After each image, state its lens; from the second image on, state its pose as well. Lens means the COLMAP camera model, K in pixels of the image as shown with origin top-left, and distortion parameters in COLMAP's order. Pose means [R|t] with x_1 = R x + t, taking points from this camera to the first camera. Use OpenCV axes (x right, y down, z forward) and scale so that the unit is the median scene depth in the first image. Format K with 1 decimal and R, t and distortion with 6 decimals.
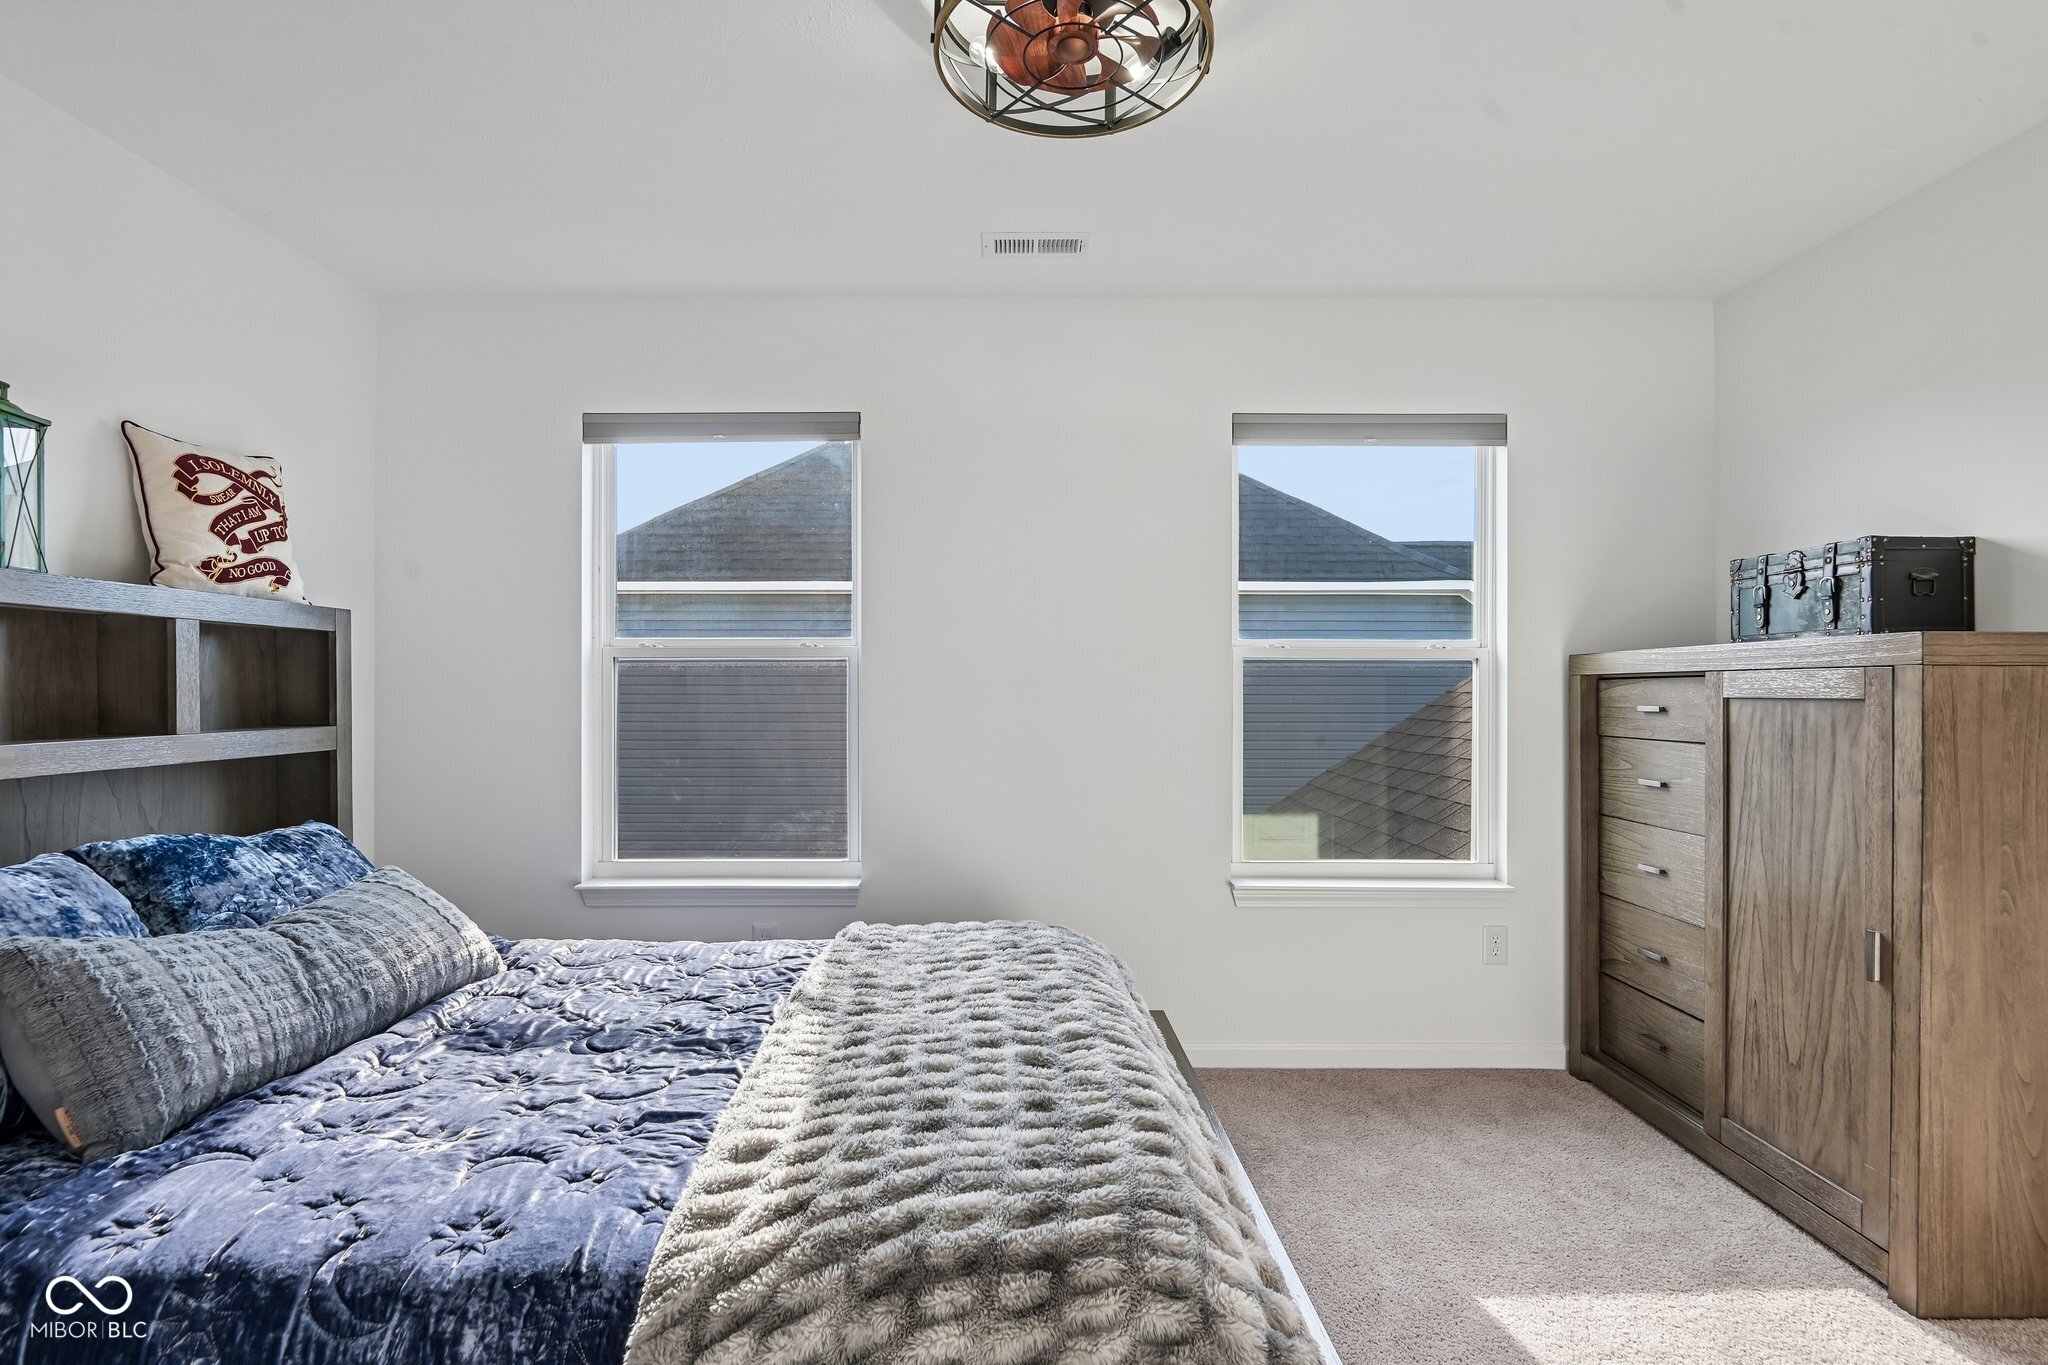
lens RADIAL K [[973.1, 0, 1017.0], [0, 973.1, 687.8], [0, 0, 1]] dist [-0.015197, -0.003346]
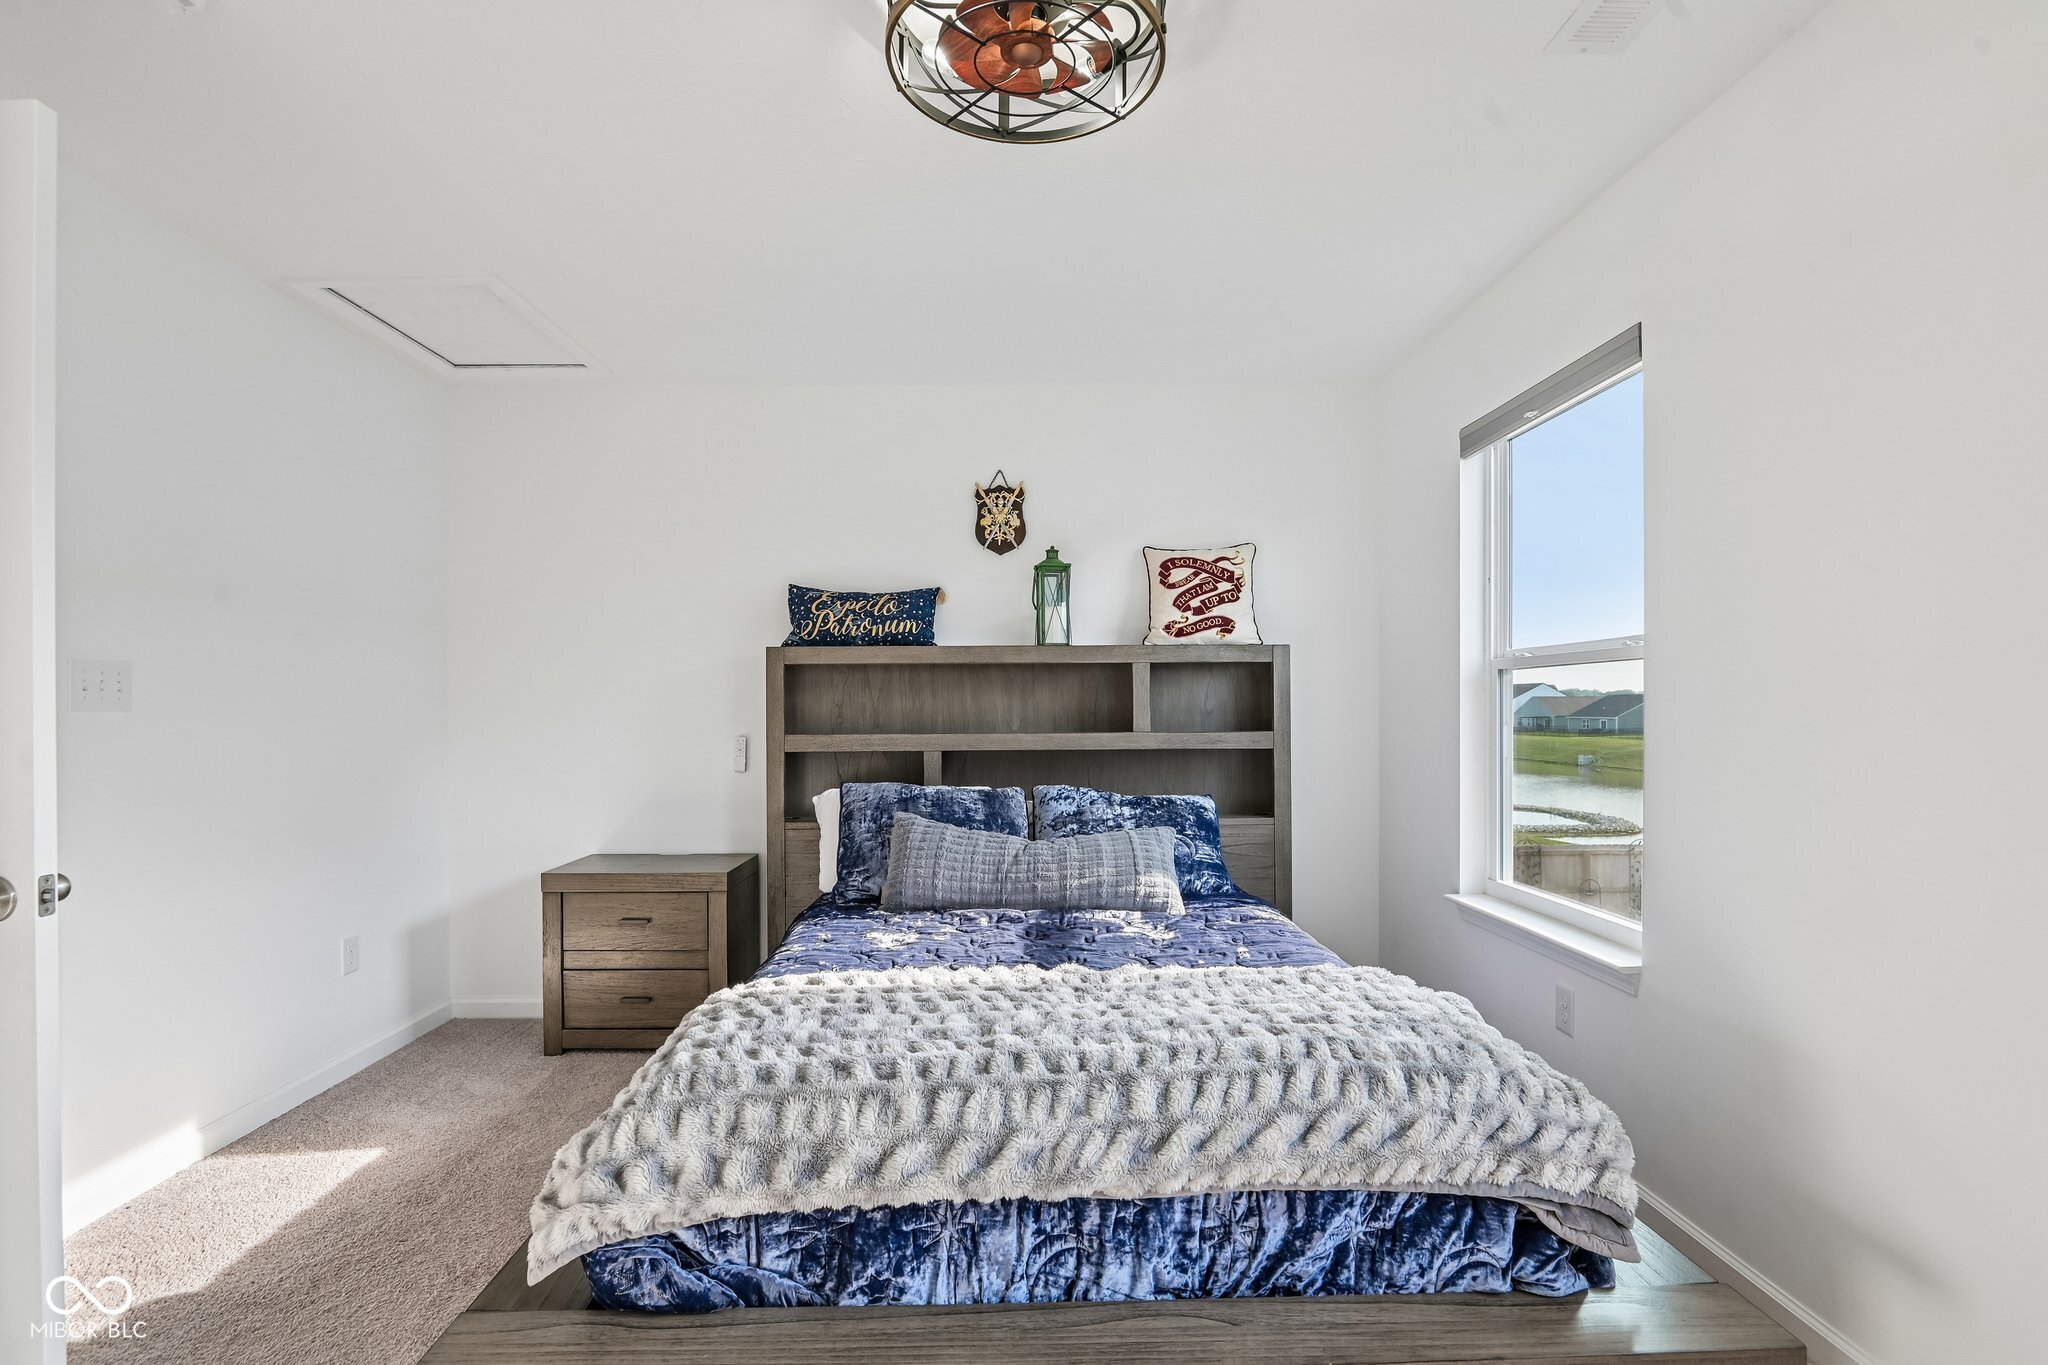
lens RADIAL K [[973.1, 0, 1014.3], [0, 973.1, 702.1], [0, 0, 1]] dist [-0.015197, -0.003346]
pose [[0.021656, -0.001990, -0.999763, 0.774549], [0.005578, 0.999983, -0.001870, -0.001293], [0.999750, -0.005536, 0.021667, 0.713019]]
